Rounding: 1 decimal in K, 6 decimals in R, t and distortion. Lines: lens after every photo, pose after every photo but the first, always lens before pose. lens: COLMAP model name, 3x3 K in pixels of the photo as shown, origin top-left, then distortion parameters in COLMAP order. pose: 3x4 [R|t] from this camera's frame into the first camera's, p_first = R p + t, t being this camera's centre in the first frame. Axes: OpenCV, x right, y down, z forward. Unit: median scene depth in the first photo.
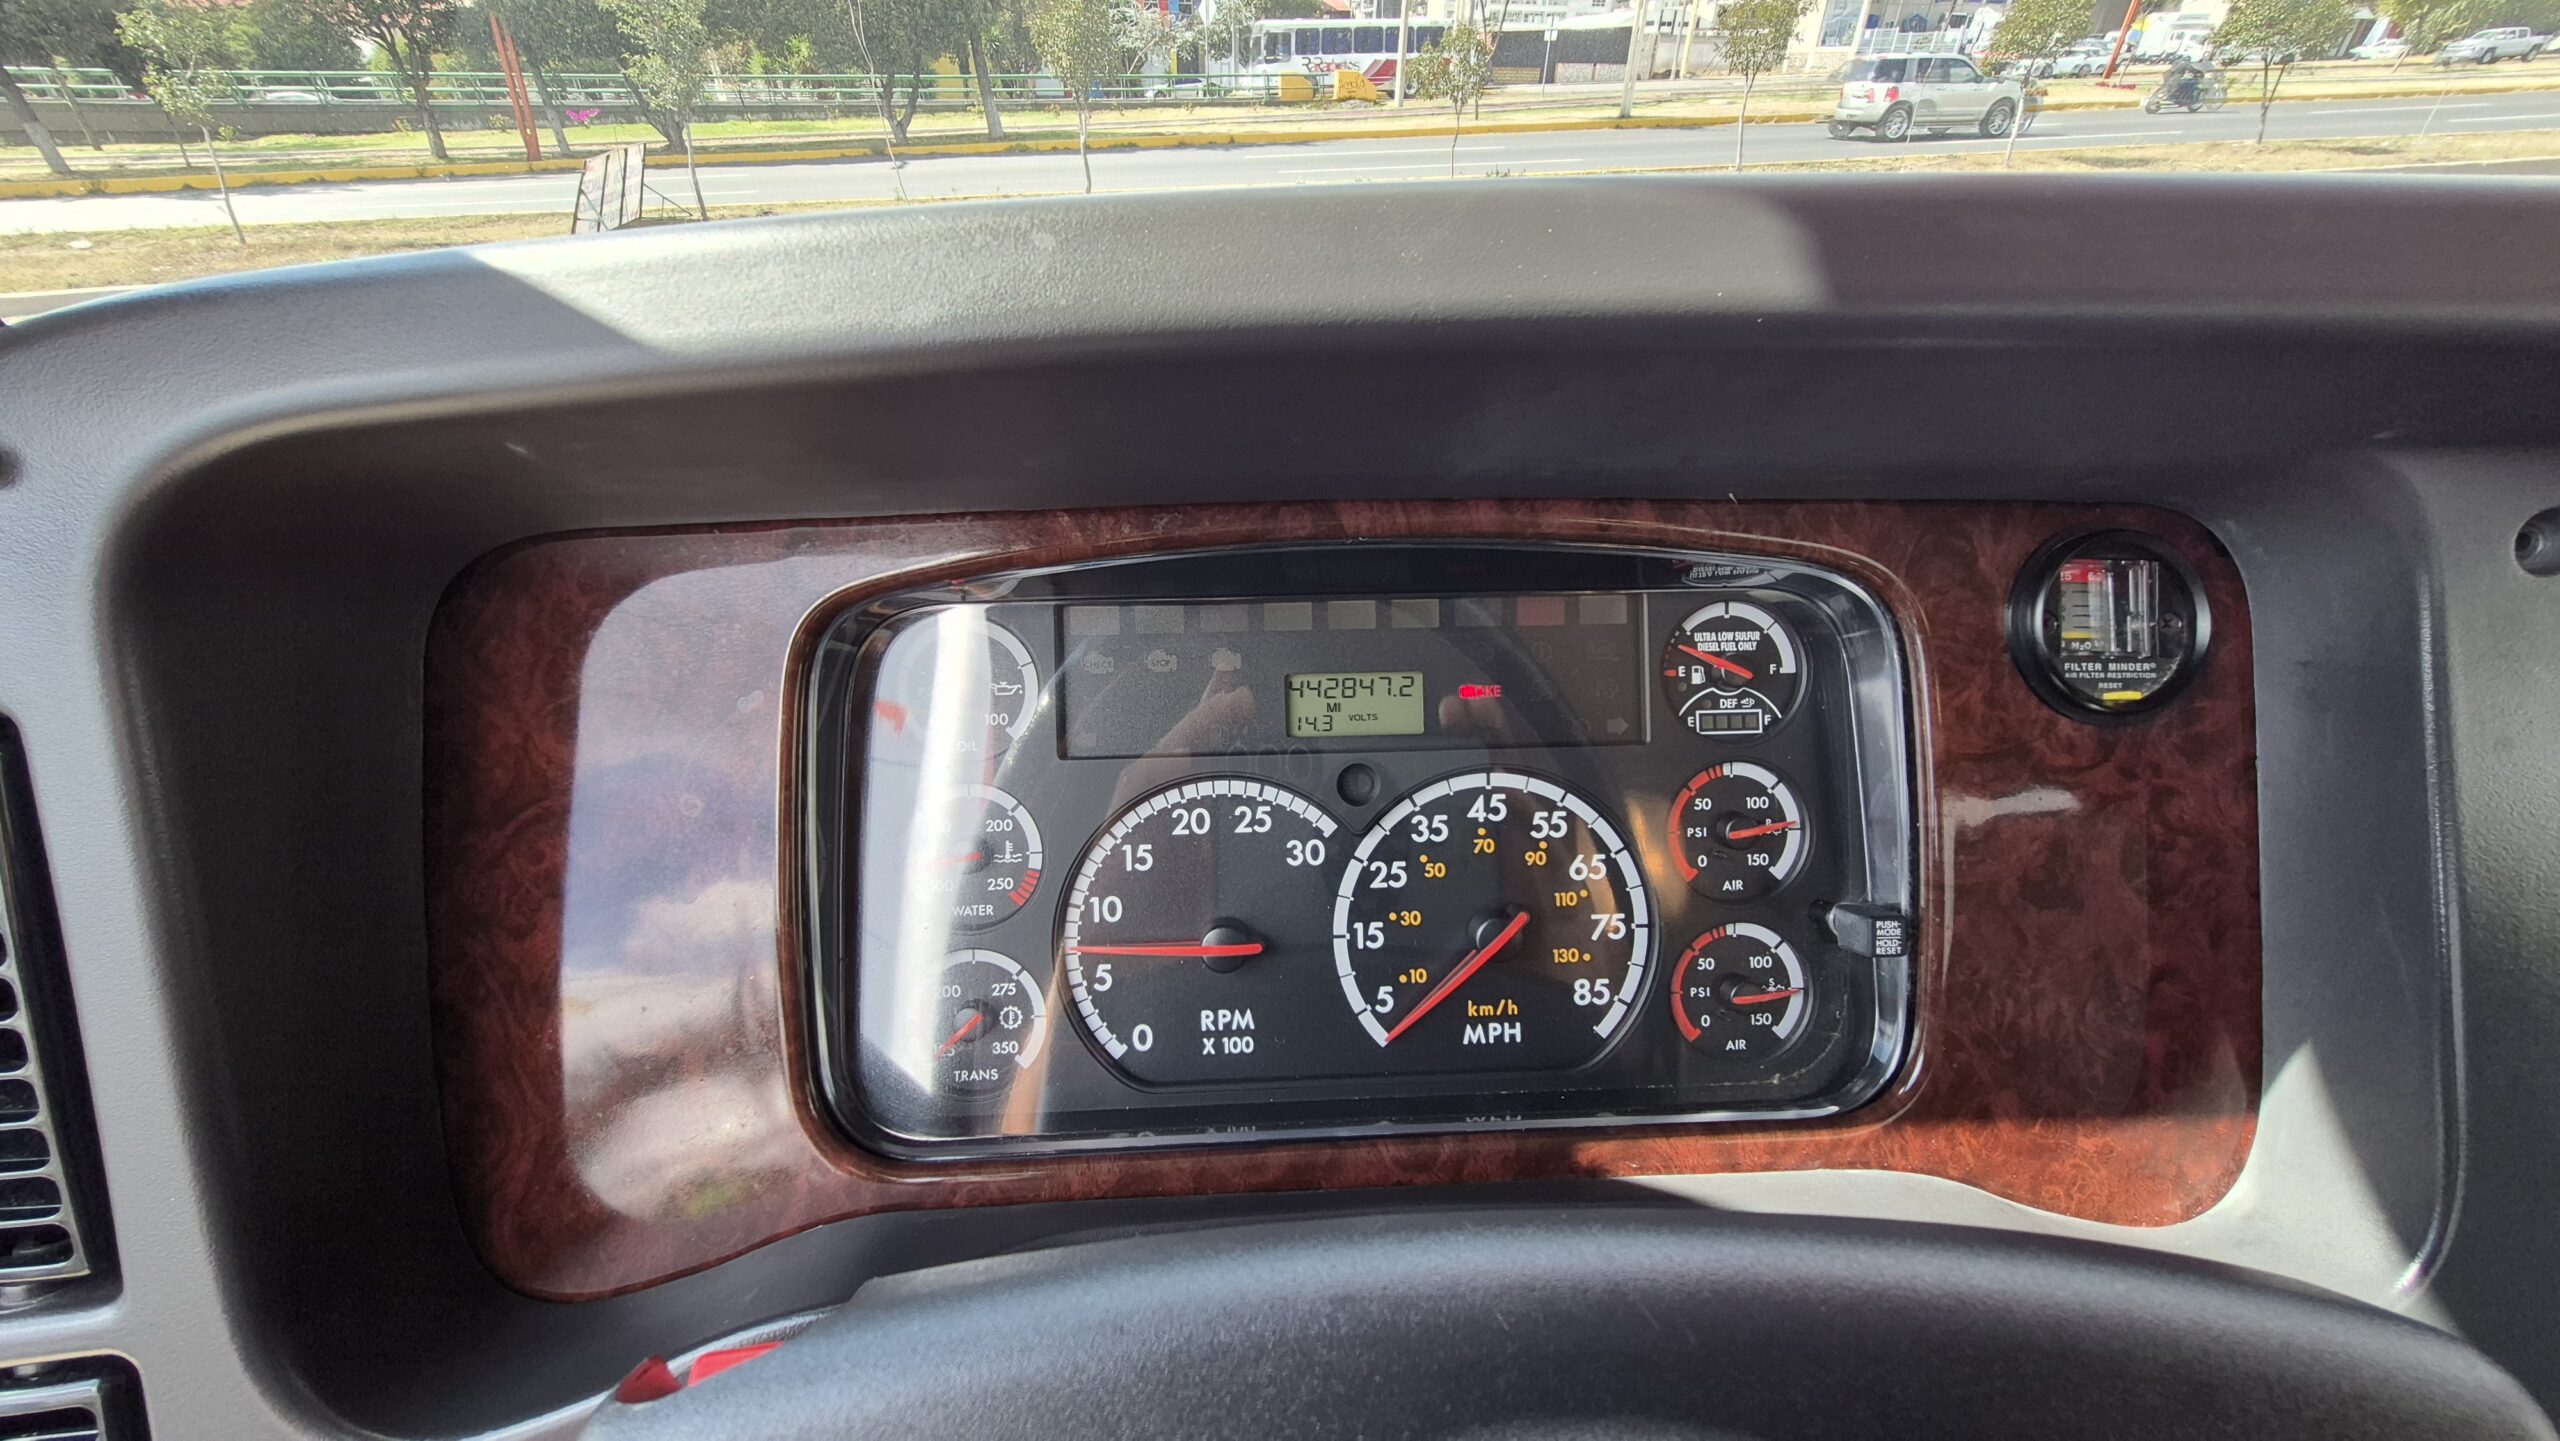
lens RADIAL K [[986.0, 0, 1275.1], [0, 986.0, 700.8], [0, 0, 1]] dist [0.000674, -0.000455]
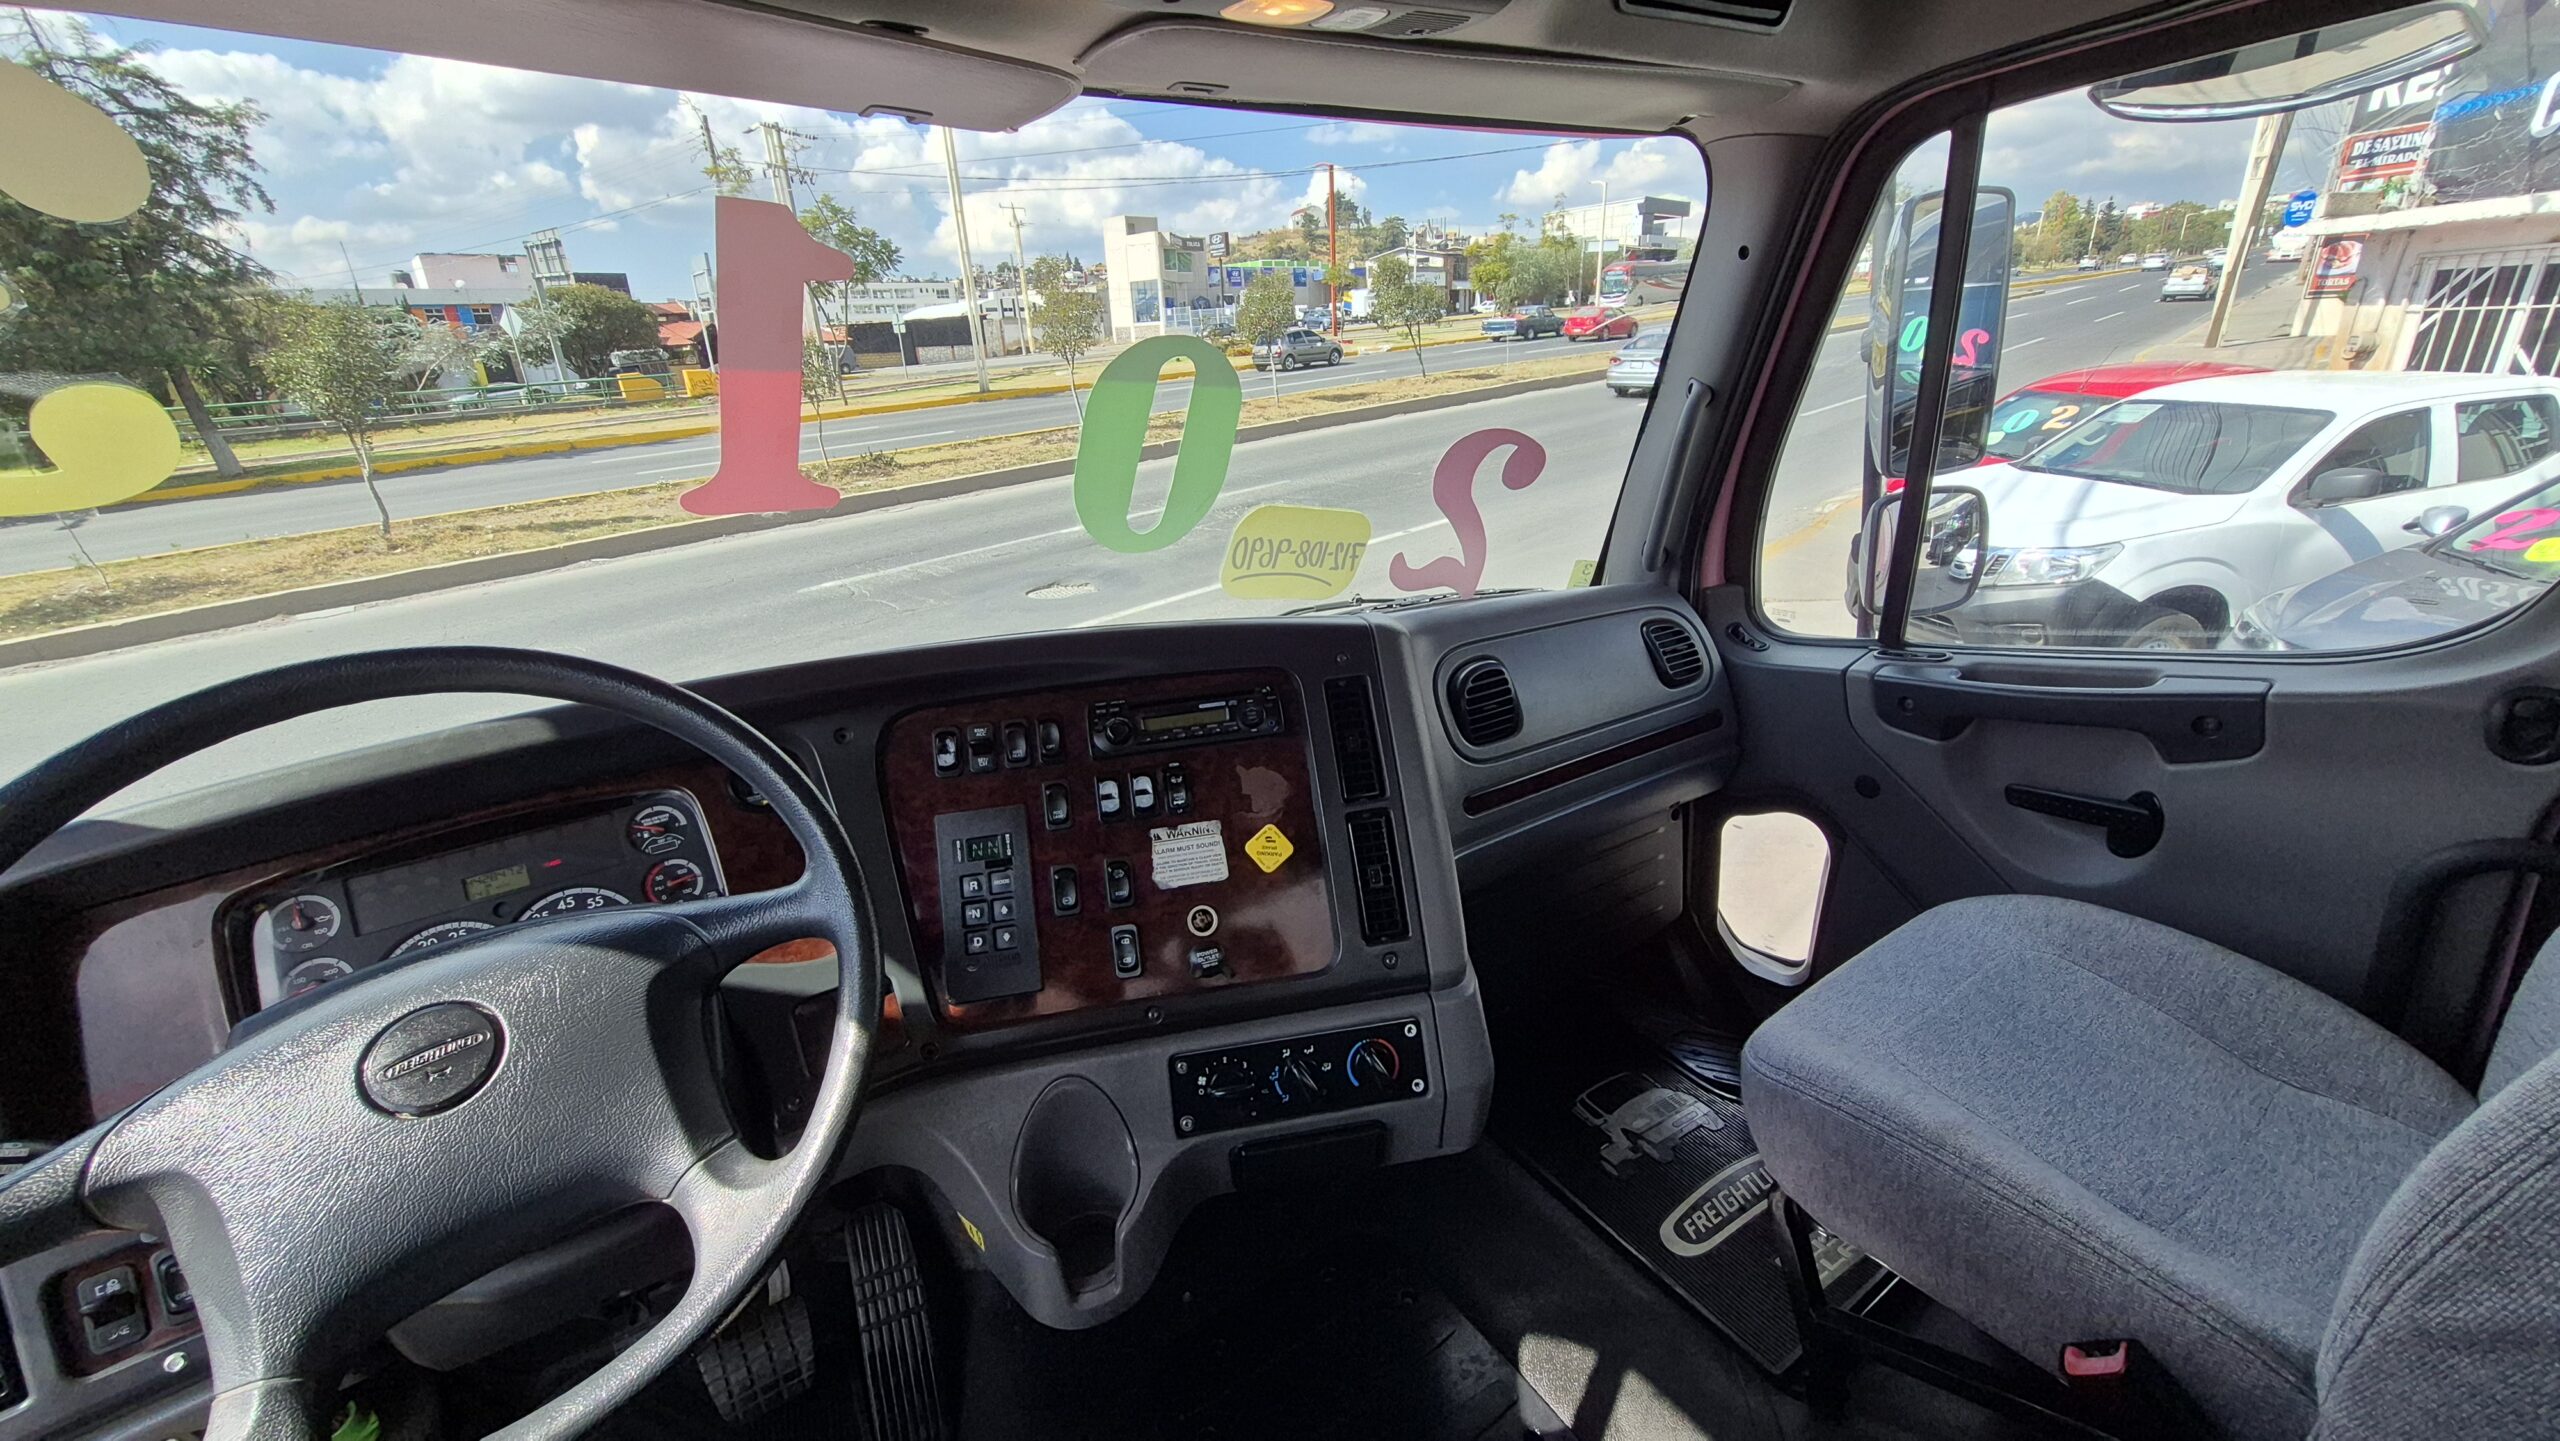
lens RADIAL K [[986.0, 0, 1275.1], [0, 986.0, 700.8], [0, 0, 1]] dist [0.000674, -0.000455]
pose [[0.843673, -0.222965, 0.488368, 0.657976], [0.327270, 0.934707, -0.138629, 0.599551], [-0.425571, 0.276786, 0.861556, -2.314205]]
